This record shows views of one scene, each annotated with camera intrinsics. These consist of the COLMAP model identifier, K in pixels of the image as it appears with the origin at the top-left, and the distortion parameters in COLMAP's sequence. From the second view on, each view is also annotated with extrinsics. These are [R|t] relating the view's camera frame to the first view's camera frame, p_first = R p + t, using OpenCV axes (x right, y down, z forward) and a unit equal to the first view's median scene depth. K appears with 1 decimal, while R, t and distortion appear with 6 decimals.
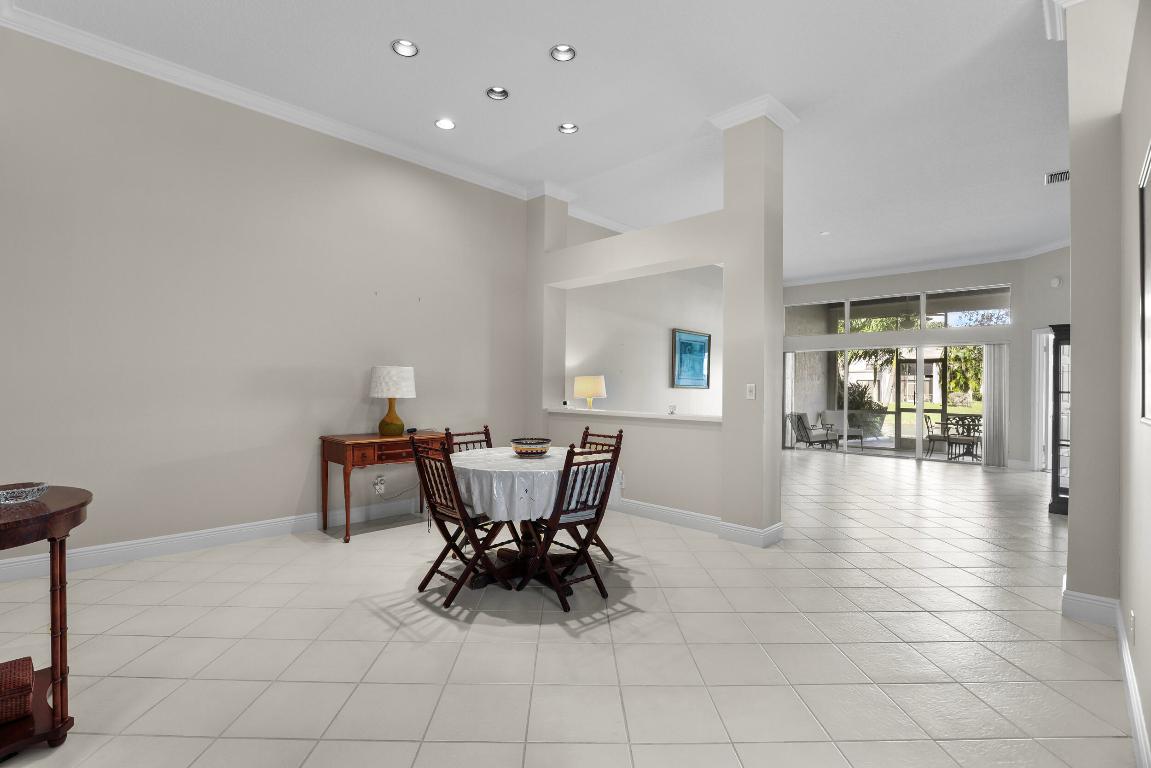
lens RADIAL K [[544.1, 0, 576.4], [0, 544.1, 387.3], [0, 0, 1]] dist [0.000290, -0.000193]
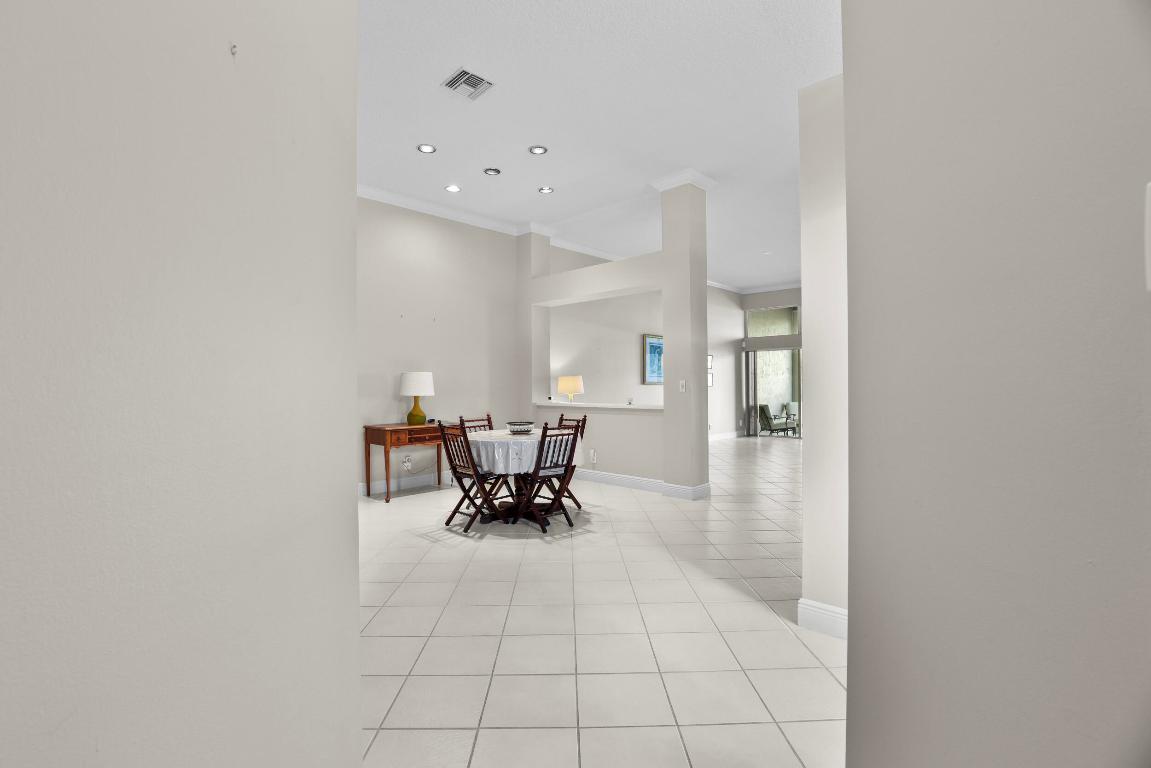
lens RADIAL K [[544.1, 0, 574.1], [0, 544.1, 388.9], [0, 0, 1]] dist [0.000290, -0.000193]
pose [[0.999840, -0.017887, -0.000028, 0.057875], [0.017887, 0.999818, 0.006561, 0.000865], [-0.000089, -0.006561, 0.999978, -0.420334]]
